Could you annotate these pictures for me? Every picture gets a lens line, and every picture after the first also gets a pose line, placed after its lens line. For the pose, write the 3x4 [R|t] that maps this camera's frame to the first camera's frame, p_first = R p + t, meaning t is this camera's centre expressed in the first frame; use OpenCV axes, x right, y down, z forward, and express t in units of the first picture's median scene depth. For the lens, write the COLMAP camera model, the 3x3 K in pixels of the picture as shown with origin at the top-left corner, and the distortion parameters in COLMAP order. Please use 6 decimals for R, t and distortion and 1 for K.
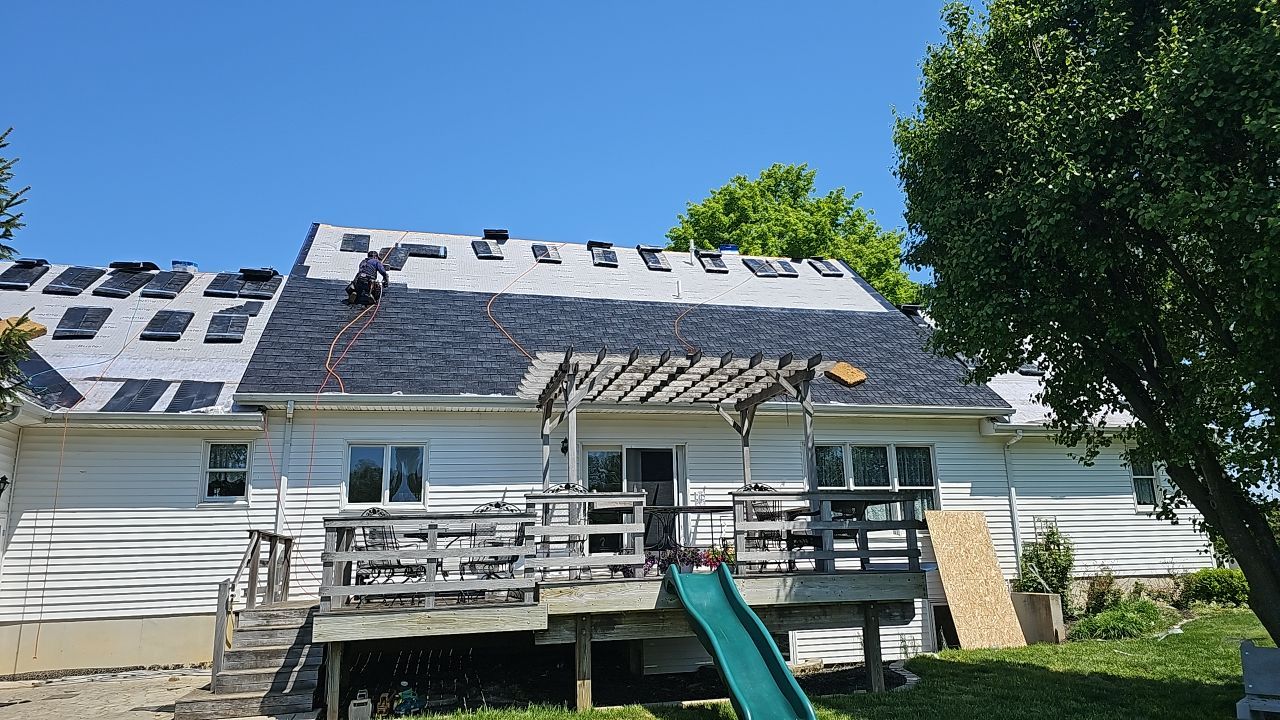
lens RADIAL K [[857.4, 0, 665.0], [0, 857.4, 359.4], [0, 0, 1]] dist [0.121066, -0.114835]
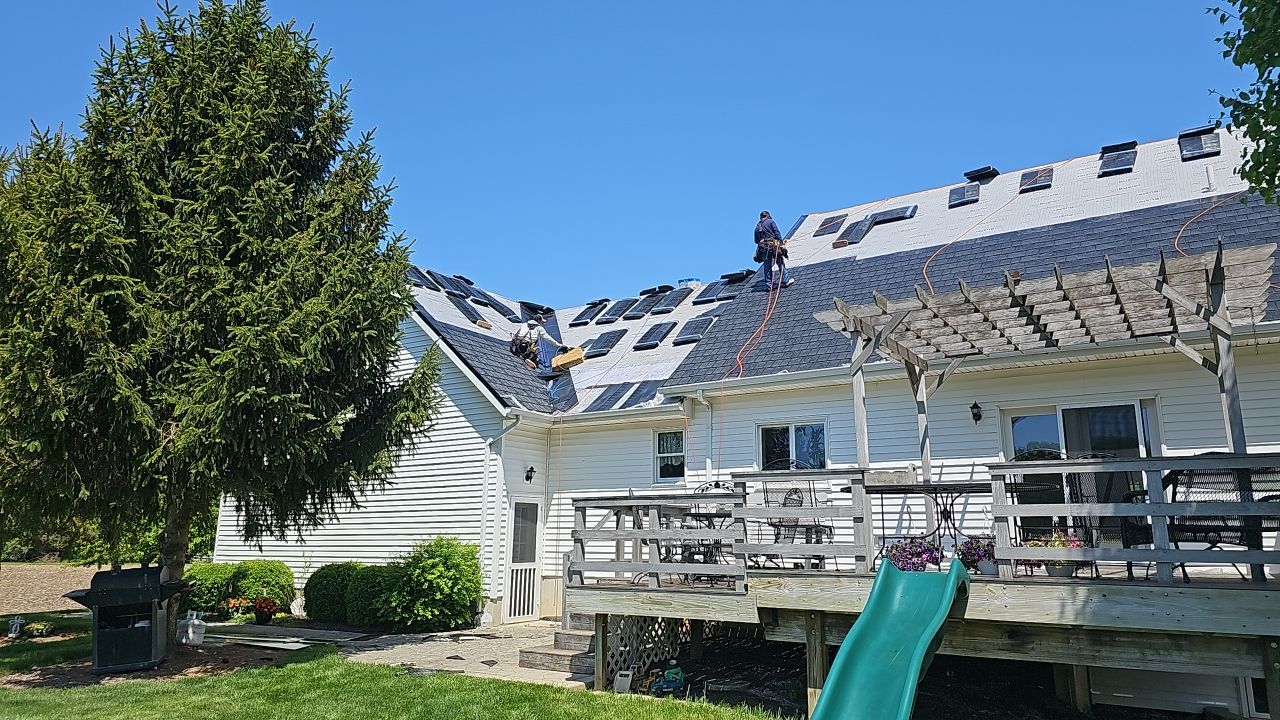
lens RADIAL K [[857.4, 0, 665.0], [0, 857.4, 359.4], [0, 0, 1]] dist [0.121066, -0.114835]
pose [[0.675294, -0.124105, -0.727032, 0.328494], [0.142611, 0.989110, -0.036380, 0.042344], [0.723630, -0.079116, 0.685639, 0.234729]]
